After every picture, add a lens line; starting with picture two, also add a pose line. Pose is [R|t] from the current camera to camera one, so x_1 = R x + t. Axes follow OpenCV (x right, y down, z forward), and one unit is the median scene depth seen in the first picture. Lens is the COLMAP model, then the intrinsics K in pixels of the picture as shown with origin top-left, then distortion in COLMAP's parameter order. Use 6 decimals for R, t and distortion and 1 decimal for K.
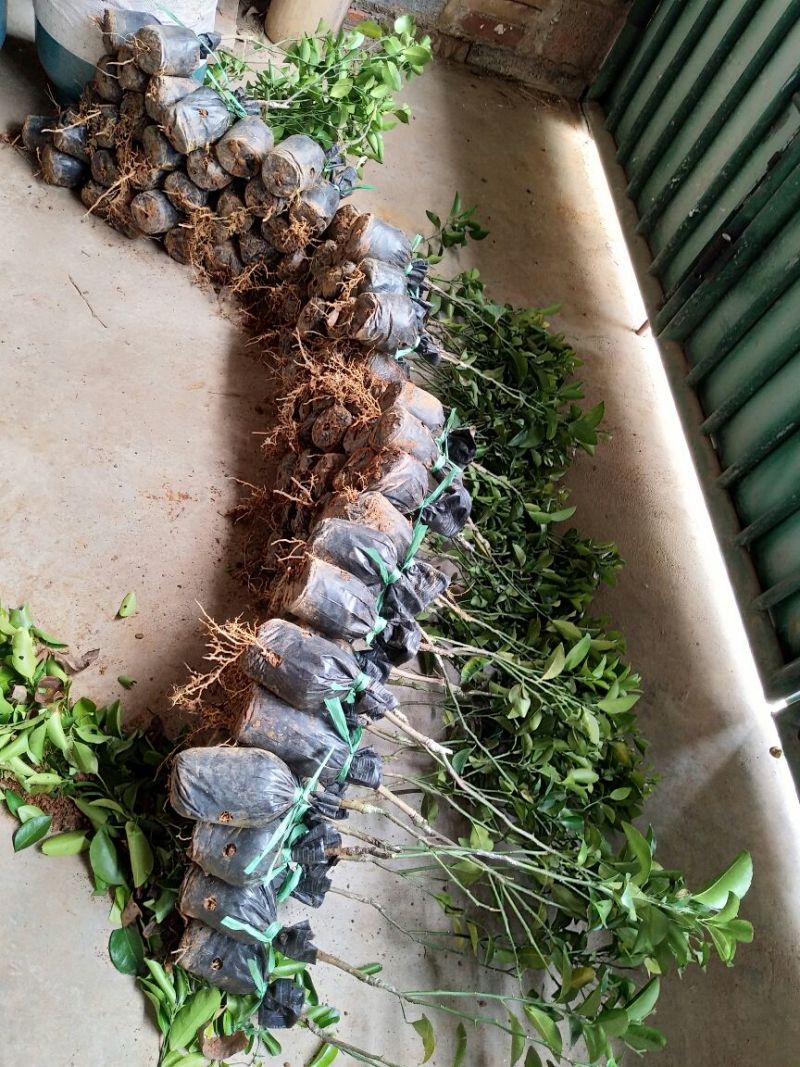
lens RADIAL K [[809.1, 0, 400.0], [0, 809.1, 533.5], [0, 0, 1]] dist [0.078144, -0.120988]
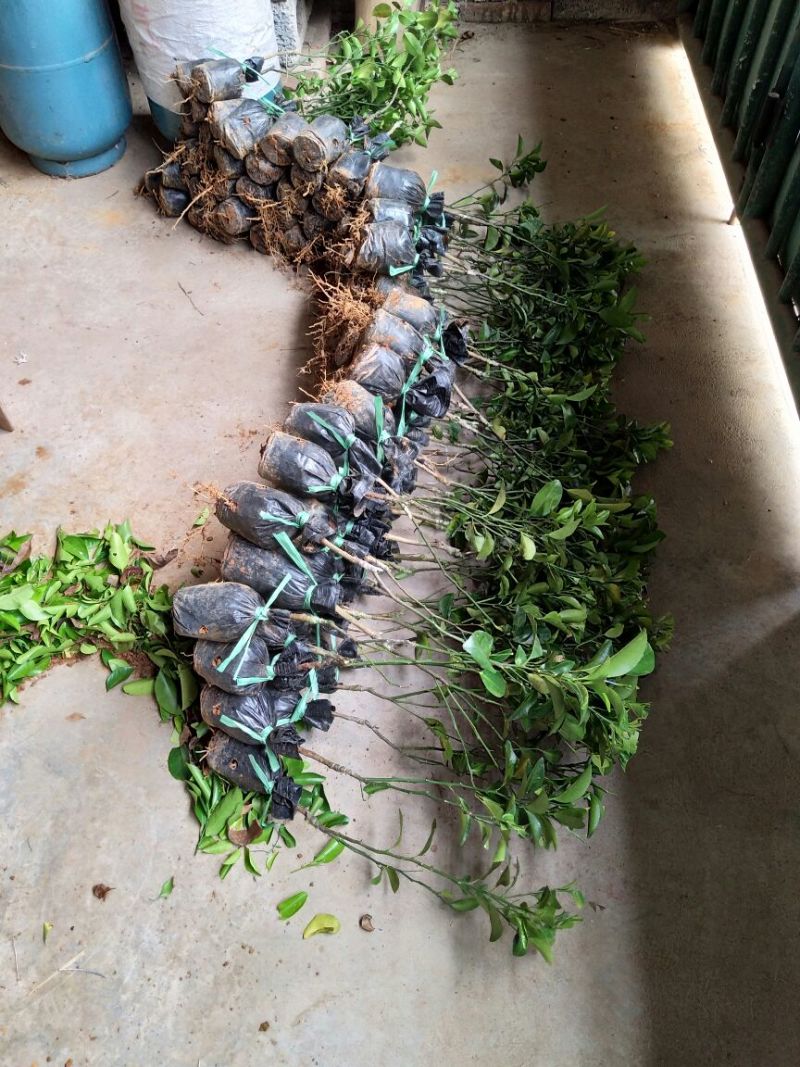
lens RADIAL K [[809.1, 0, 400.0], [0, 809.1, 533.5], [0, 0, 1]] dist [0.078144, -0.120988]
pose [[0.930740, -0.120334, -0.345315, 0.376986], [0.108318, 0.992651, -0.053963, 0.216441], [0.349271, 0.012822, 0.936934, -0.054575]]
